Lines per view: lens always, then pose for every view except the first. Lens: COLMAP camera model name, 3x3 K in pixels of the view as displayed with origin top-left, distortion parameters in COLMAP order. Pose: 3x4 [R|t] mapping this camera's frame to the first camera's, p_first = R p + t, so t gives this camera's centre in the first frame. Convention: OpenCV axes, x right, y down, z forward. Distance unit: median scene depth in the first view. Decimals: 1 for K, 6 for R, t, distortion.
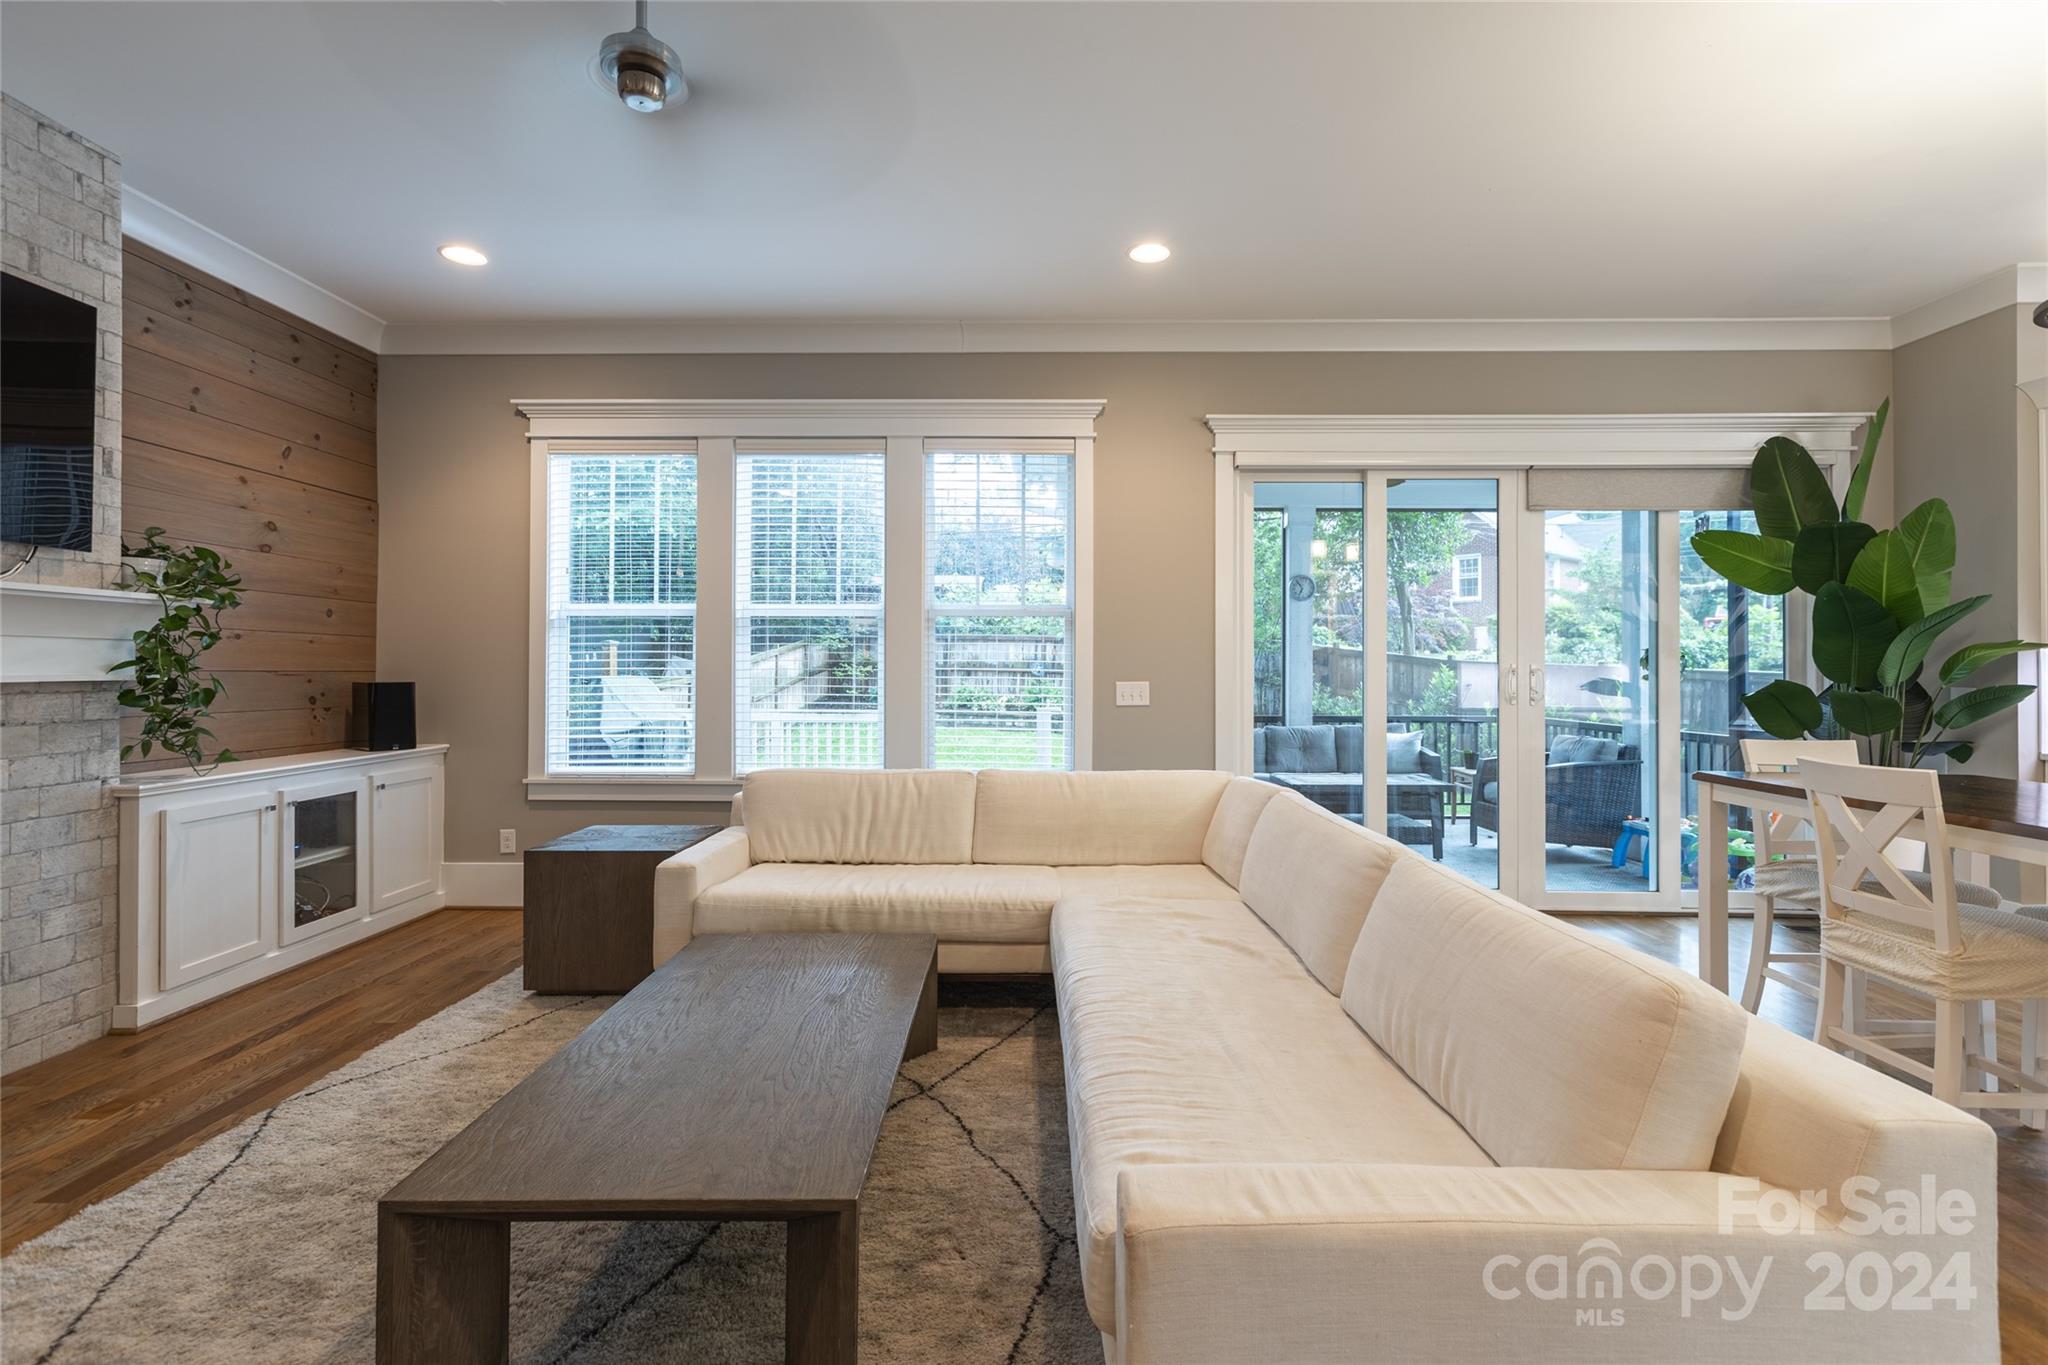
lens RADIAL K [[936.7, 0, 1017.0], [0, 936.7, 666.3], [0, 0, 1]] dist [0.002149, 0.000493]
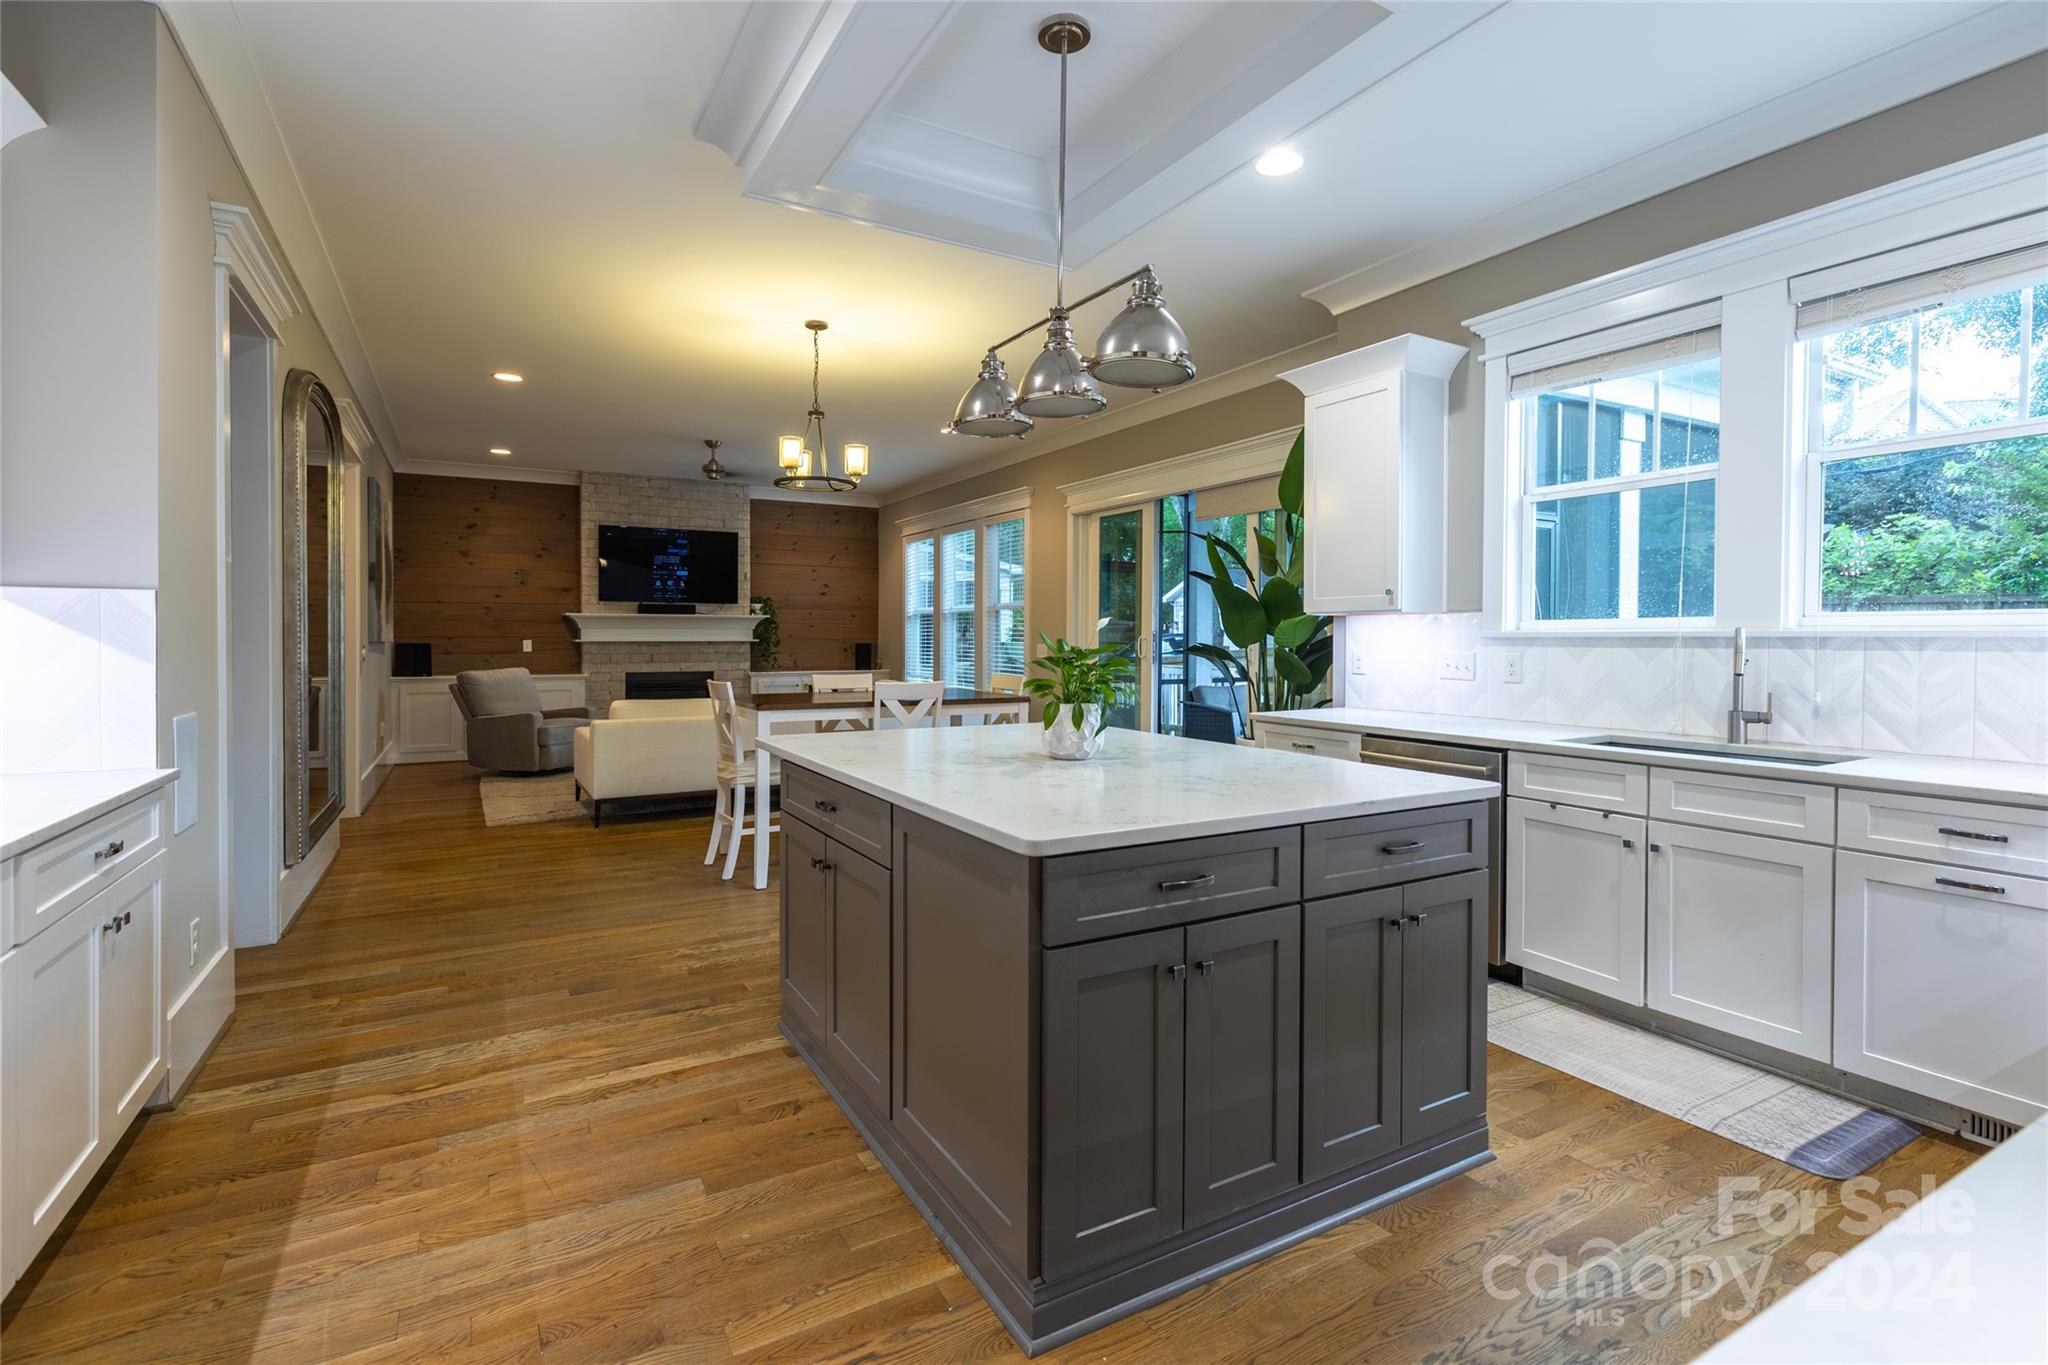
lens RADIAL K [[916.2, 0, 1042.0], [0, 916.2, 648.4], [0, 0, 1]] dist [0.001947, 0.000207]
pose [[0.540097, 0.007020, -0.841574, 1.850548], [0.002104, 0.999951, 0.009691, 0.008691], [0.841600, -0.007005, 0.540055, 0.093737]]
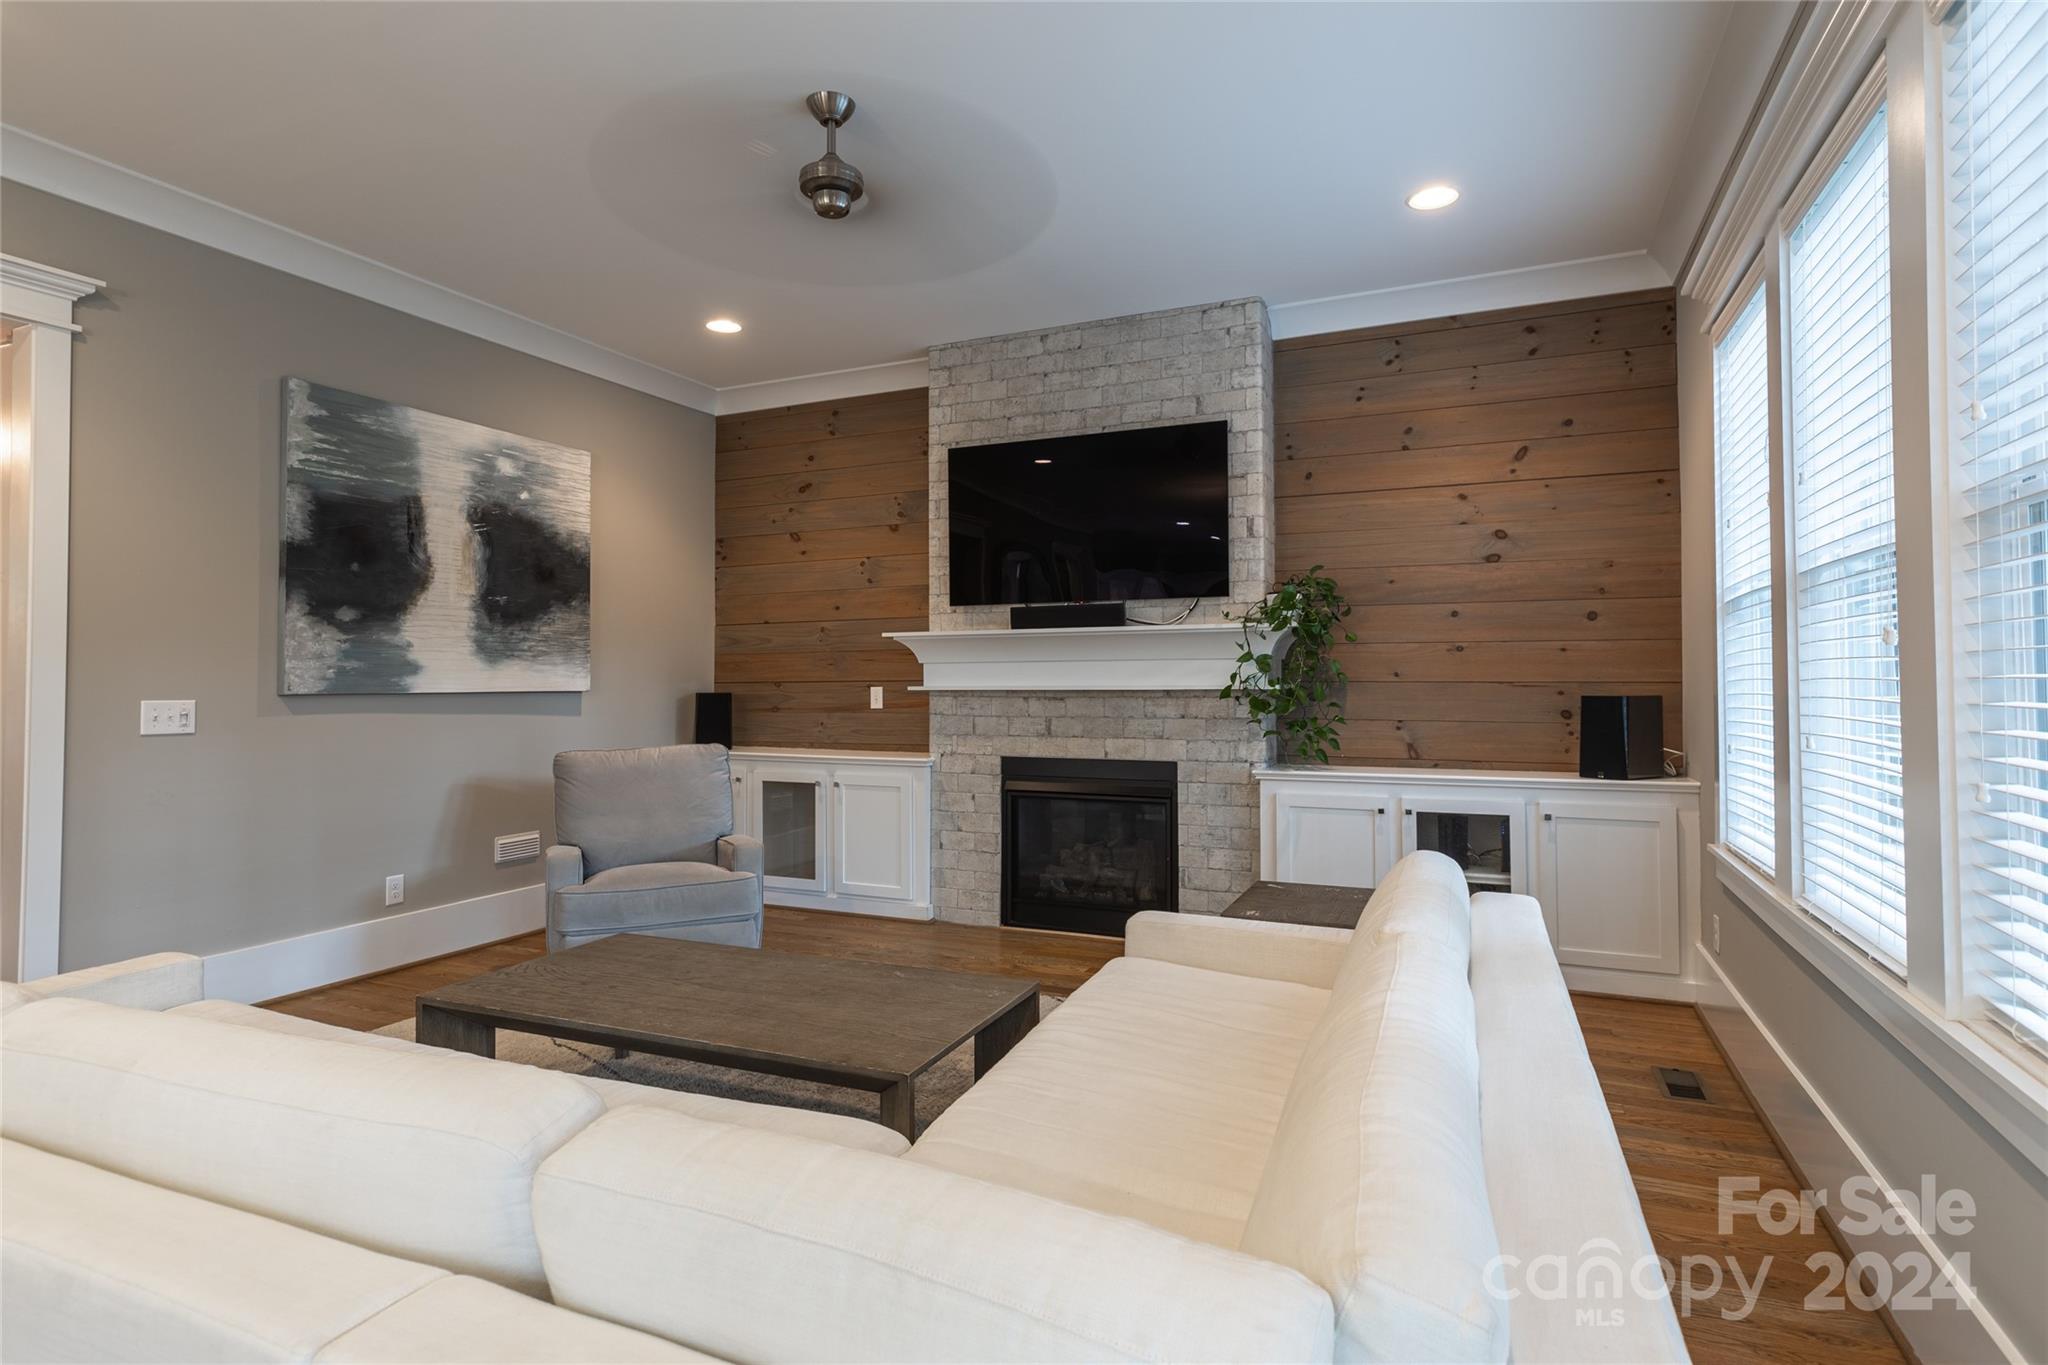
lens RADIAL K [[1062.3, 0, 1028.7], [0, 1062.3, 659.5], [0, 0, 1]] dist [-0.003764, -0.000071]
pose [[-0.383372, -0.018066, -0.923417, 0.433056], [0.005688, 0.999744, -0.021921, 0.003063], [0.923577, -0.013657, -0.383171, 1.004594]]
